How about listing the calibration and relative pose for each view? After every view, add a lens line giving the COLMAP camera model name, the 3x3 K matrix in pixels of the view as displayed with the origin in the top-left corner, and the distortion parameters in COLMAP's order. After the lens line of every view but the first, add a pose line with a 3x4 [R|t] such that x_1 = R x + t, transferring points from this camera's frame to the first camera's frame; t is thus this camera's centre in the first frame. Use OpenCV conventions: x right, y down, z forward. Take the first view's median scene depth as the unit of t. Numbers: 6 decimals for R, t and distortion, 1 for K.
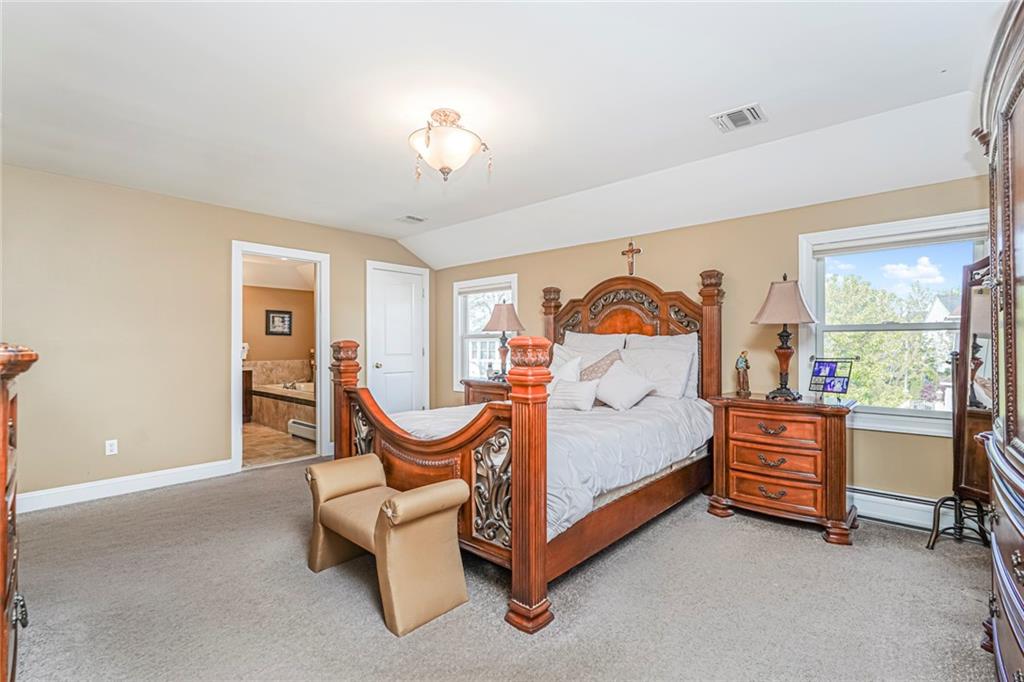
lens RADIAL K [[464.4, 0, 513.9], [0, 464.4, 342.8], [0, 0, 1]] dist [-0.007487, 0.001848]
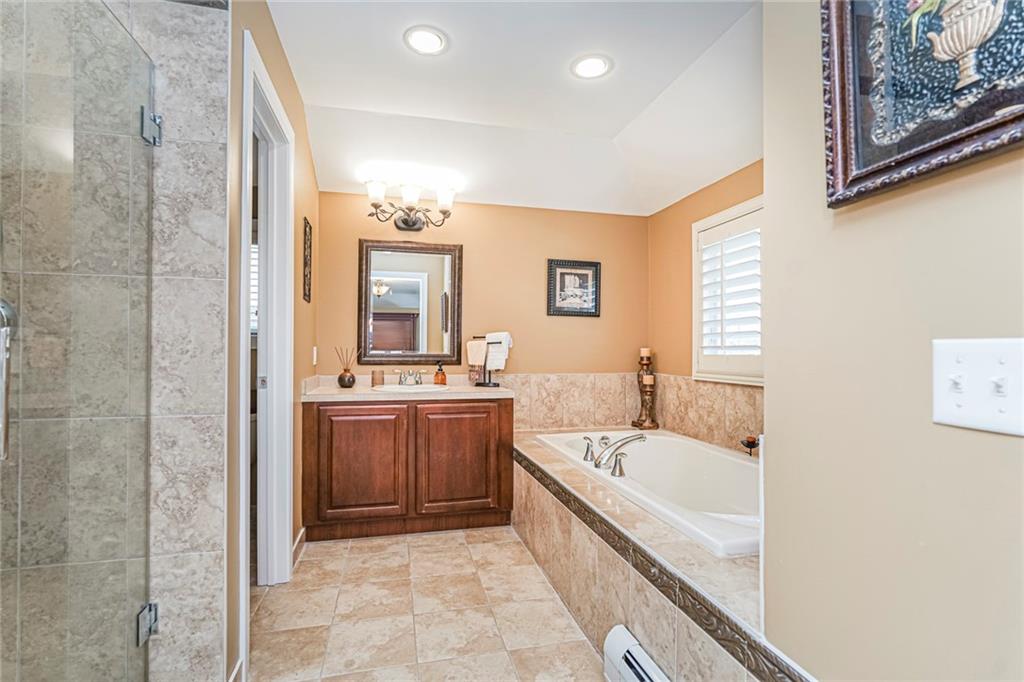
lens RADIAL K [[503.0, 0, 511.1], [0, 503.0, 340.8], [0, 0, 1]] dist [-0.005294, 0.002207]
pose [[0.827026, -0.002325, -0.562159, -0.288146], [-0.002893, 0.999961, -0.008392, 0.011174], [0.562156, 0.008567, 0.826987, 0.572292]]
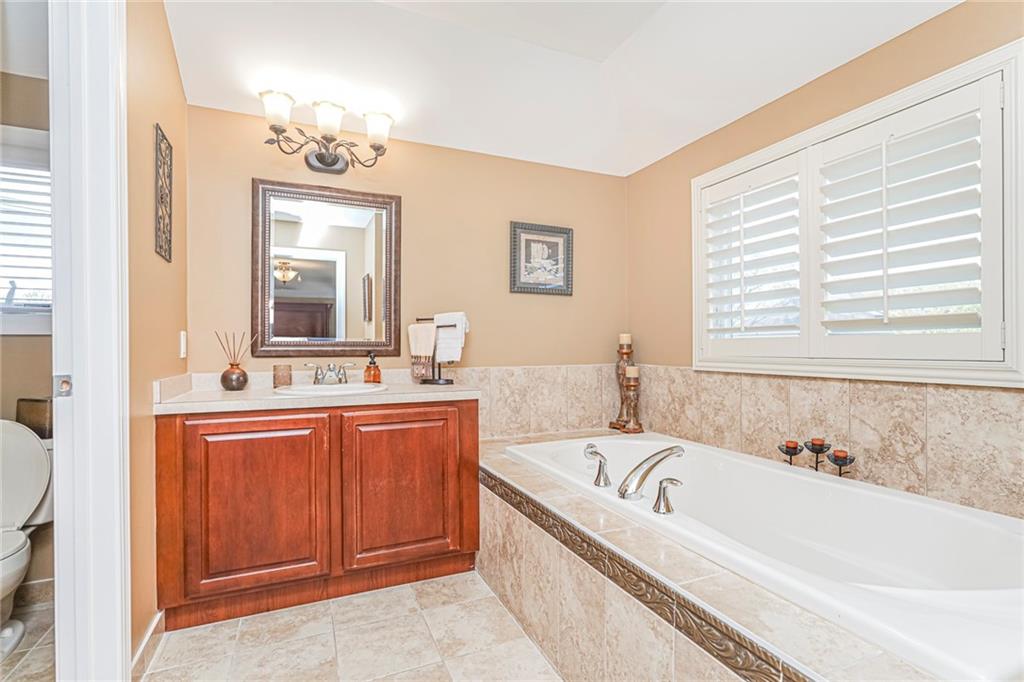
lens RADIAL K [[503.0, 0, 517.2], [0, 503.0, 342.6], [0, 0, 1]] dist [-0.005294, 0.002207]
pose [[0.912316, -0.003352, -0.409472, -0.368130], [0.004567, 0.999988, 0.001989, 0.019608], [0.409460, -0.003684, 0.912320, 0.643203]]
